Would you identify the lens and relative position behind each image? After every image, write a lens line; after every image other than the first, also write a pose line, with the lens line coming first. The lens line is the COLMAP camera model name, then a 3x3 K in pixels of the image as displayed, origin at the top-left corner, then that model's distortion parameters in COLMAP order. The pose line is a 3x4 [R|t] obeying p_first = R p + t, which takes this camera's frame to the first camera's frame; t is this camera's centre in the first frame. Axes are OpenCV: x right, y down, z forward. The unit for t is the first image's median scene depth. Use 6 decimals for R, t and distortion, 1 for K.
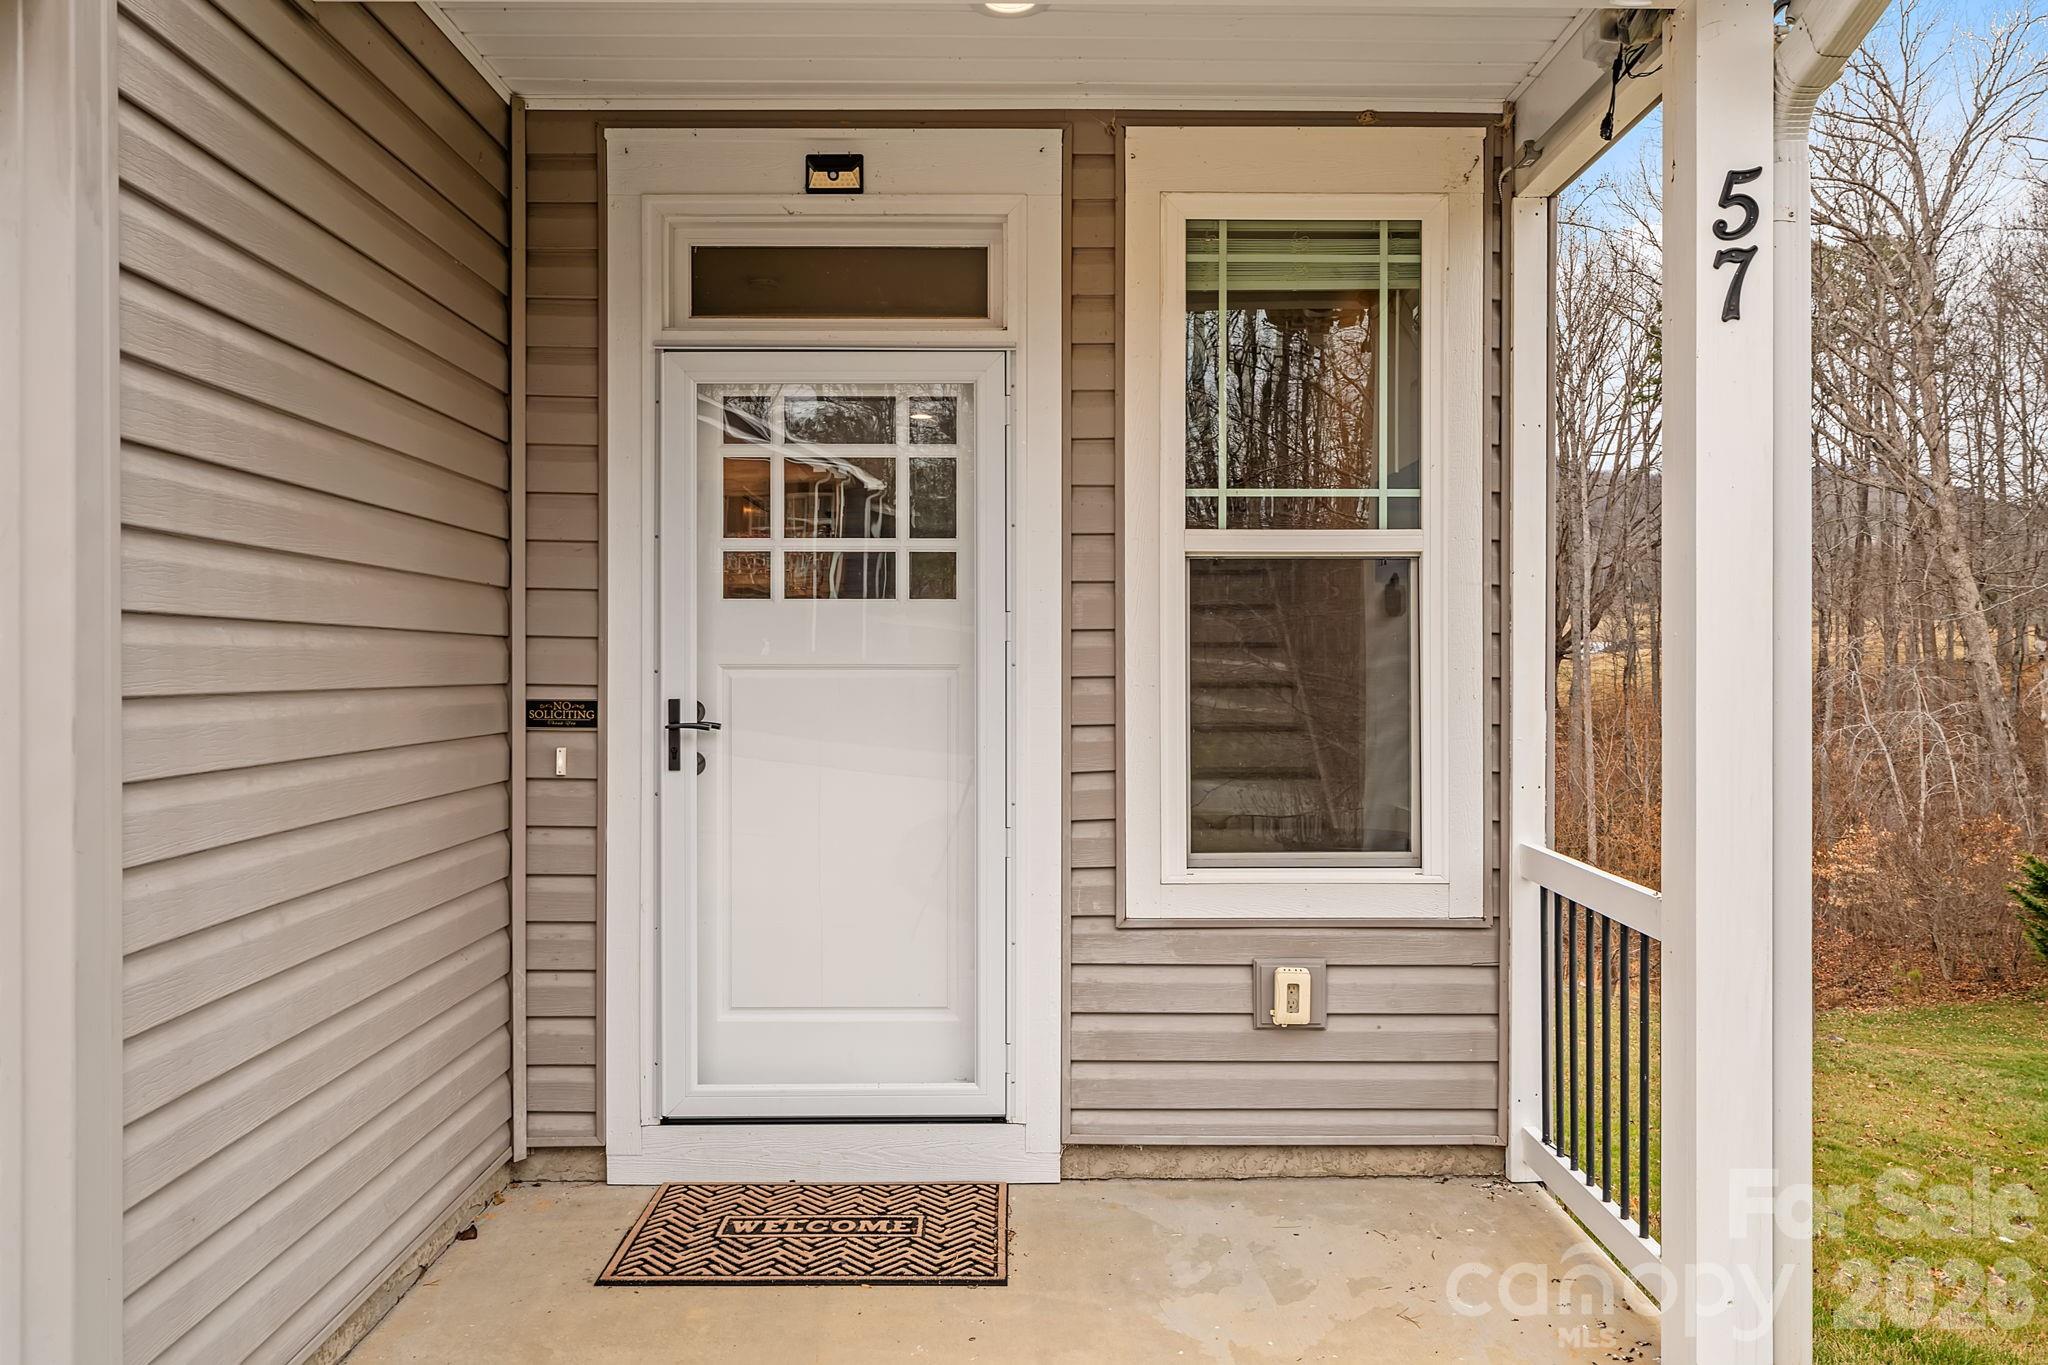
lens RADIAL K [[1362.7, 0, 1026.4], [0, 1362.7, 672.4], [0, 0, 1]] dist [0.000652, 0.000754]
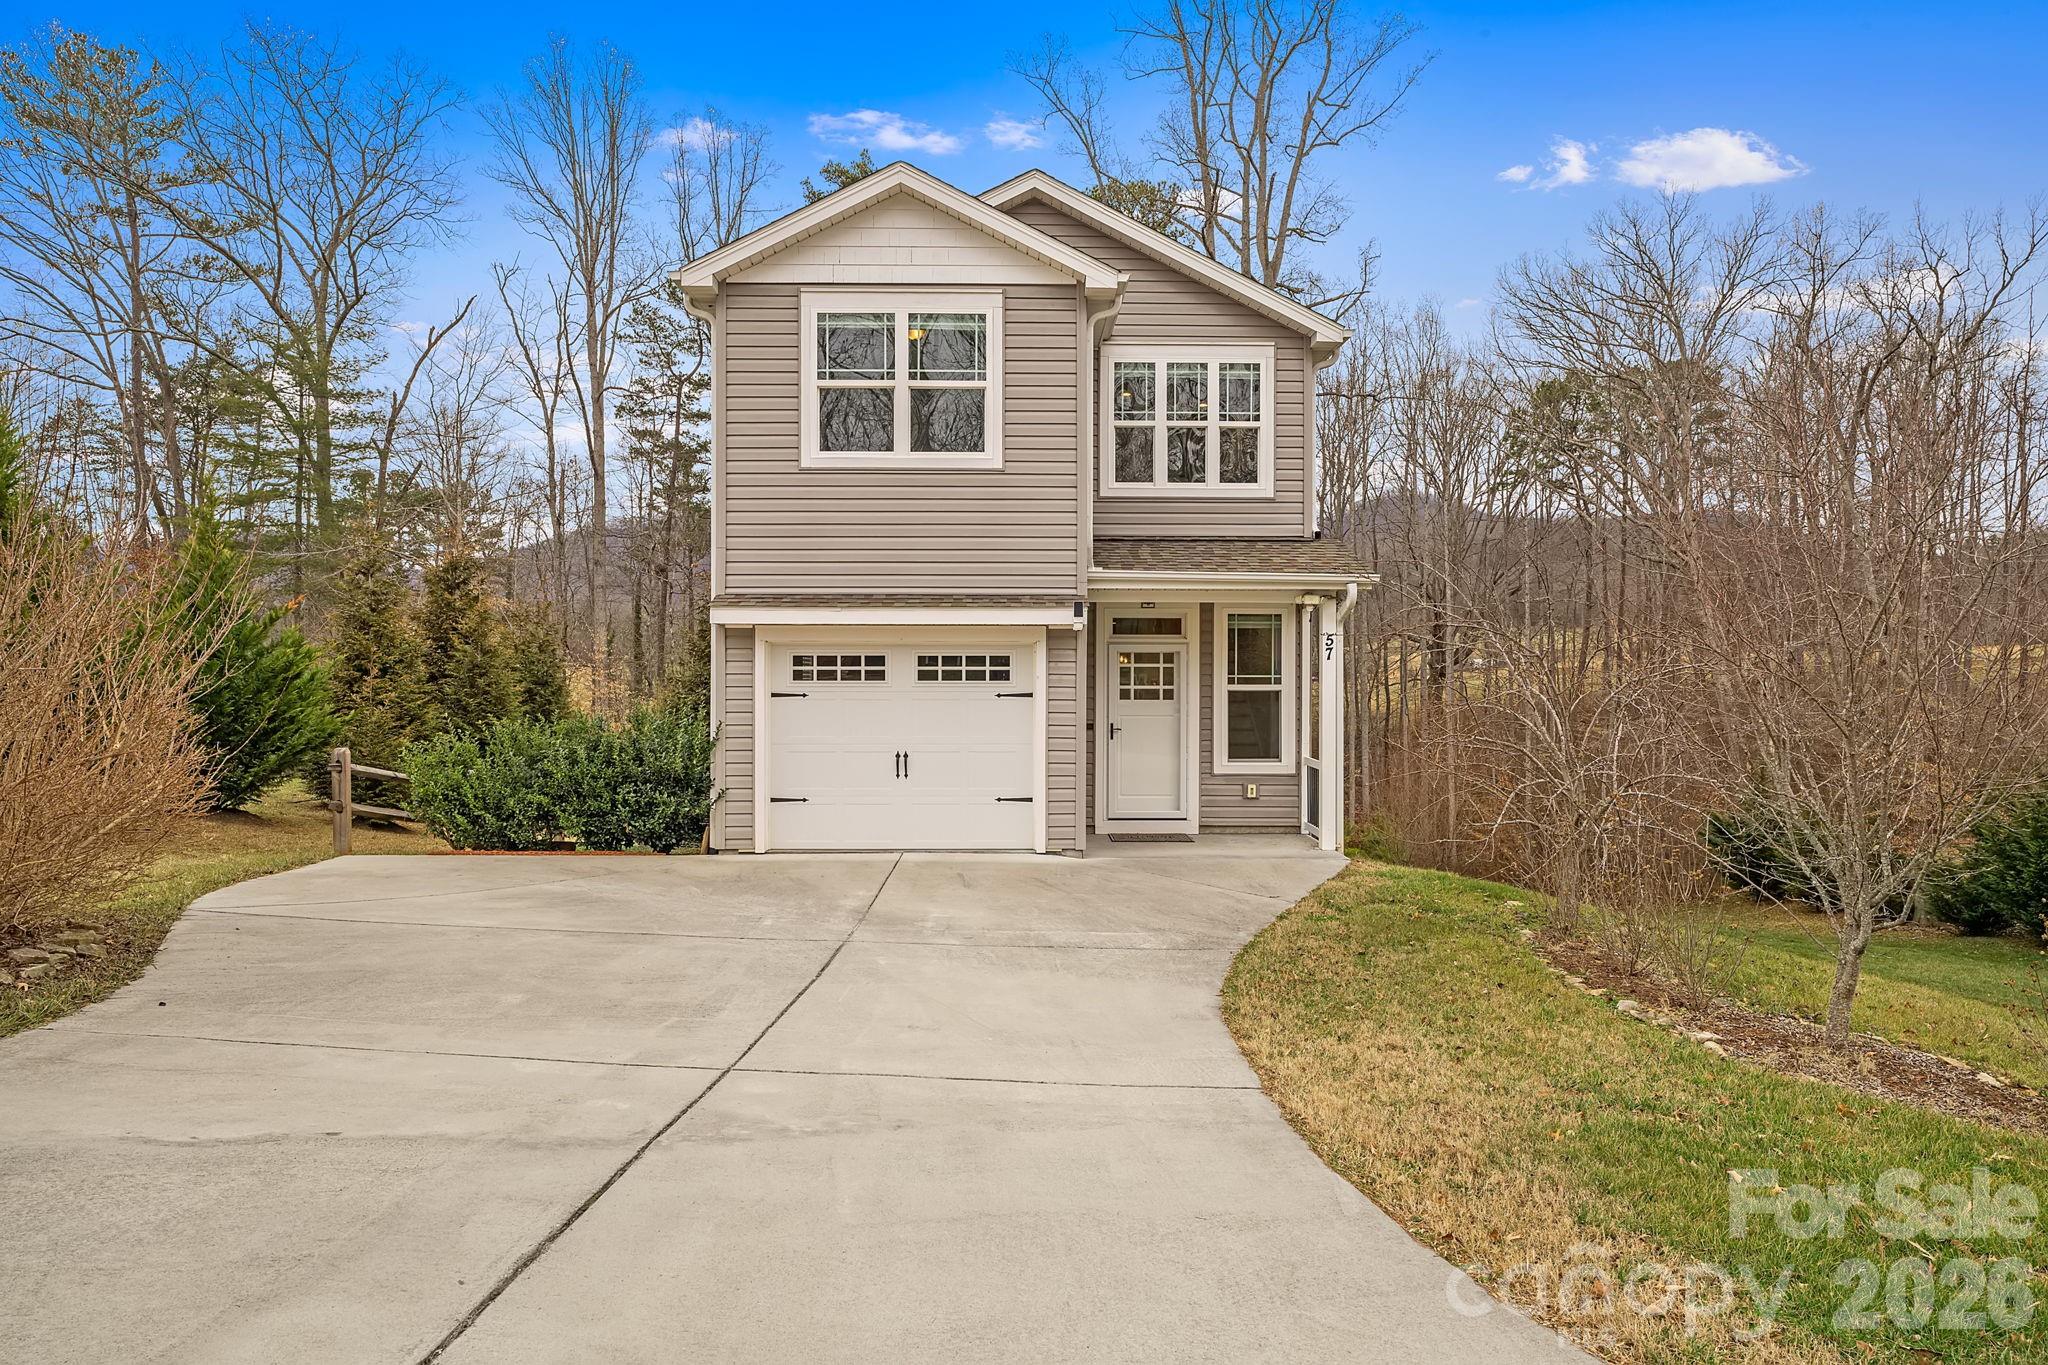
lens RADIAL K [[1208.4, 0, 1024.0], [0, 1208.4, 682.5], [0, 0, 1]] dist [-0.001713, -0.000194]
pose [[0.999940, 0.002082, 0.010769, -0.576461], [-0.002114, 0.999993, 0.002964, -0.121284], [-0.010763, -0.002987, 0.999938, -2.859865]]
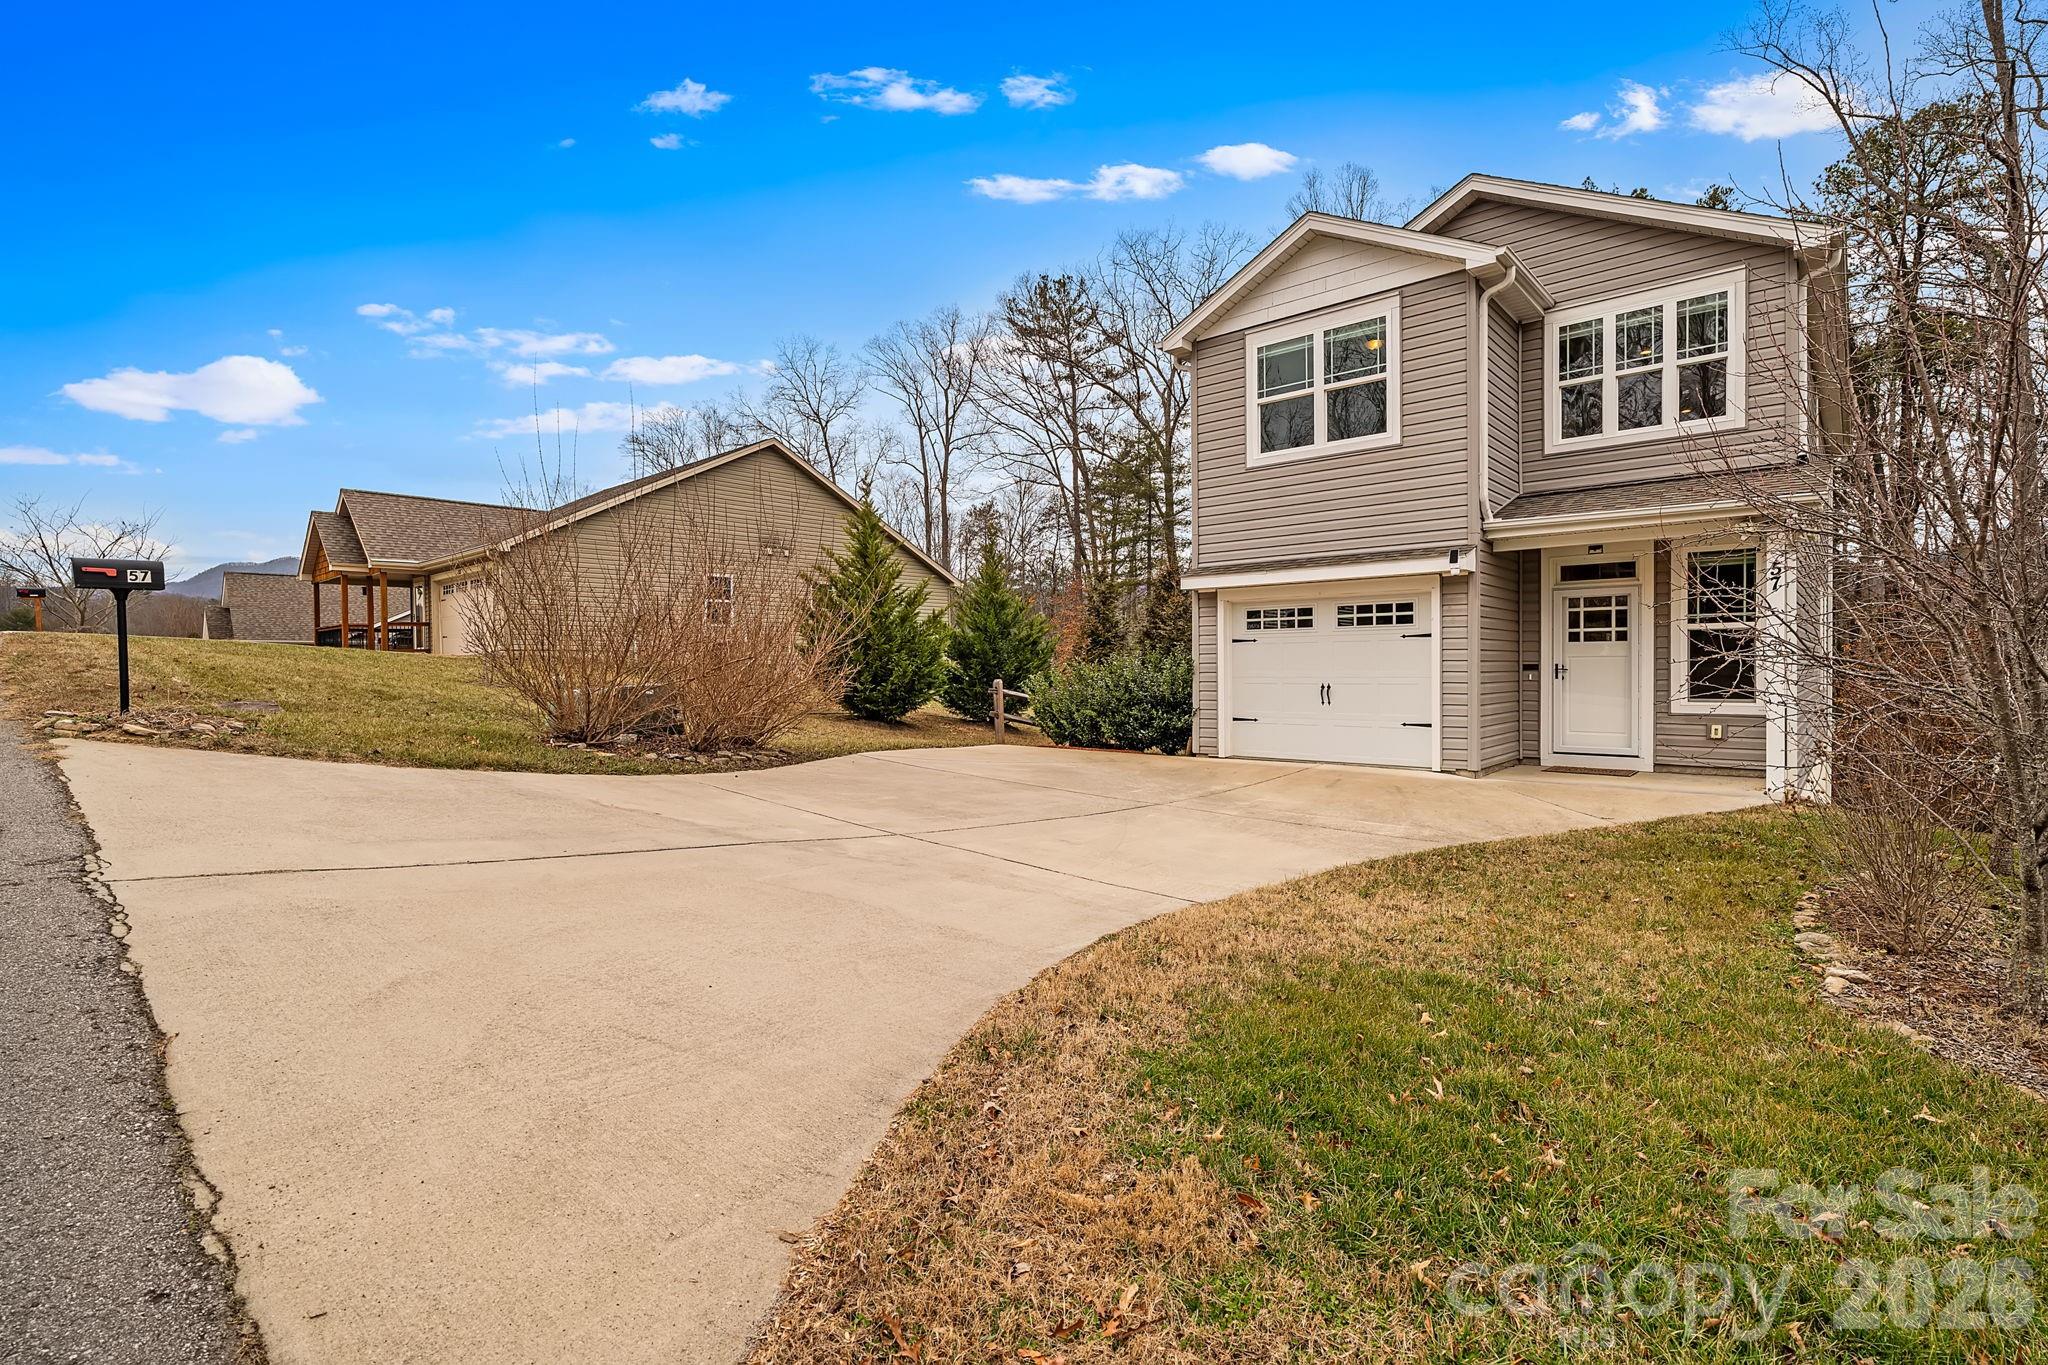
lens RADIAL K [[945.5, 0, 1035.2], [0, 945.5, 681.0], [0, 0, 1]] dist [-0.005406, -0.000056]
pose [[0.747801, 0.003545, -0.663914, 0.556757], [0.006343, 0.999902, 0.012482, 0.026365], [0.663893, -0.013545, 0.747705, -2.622609]]
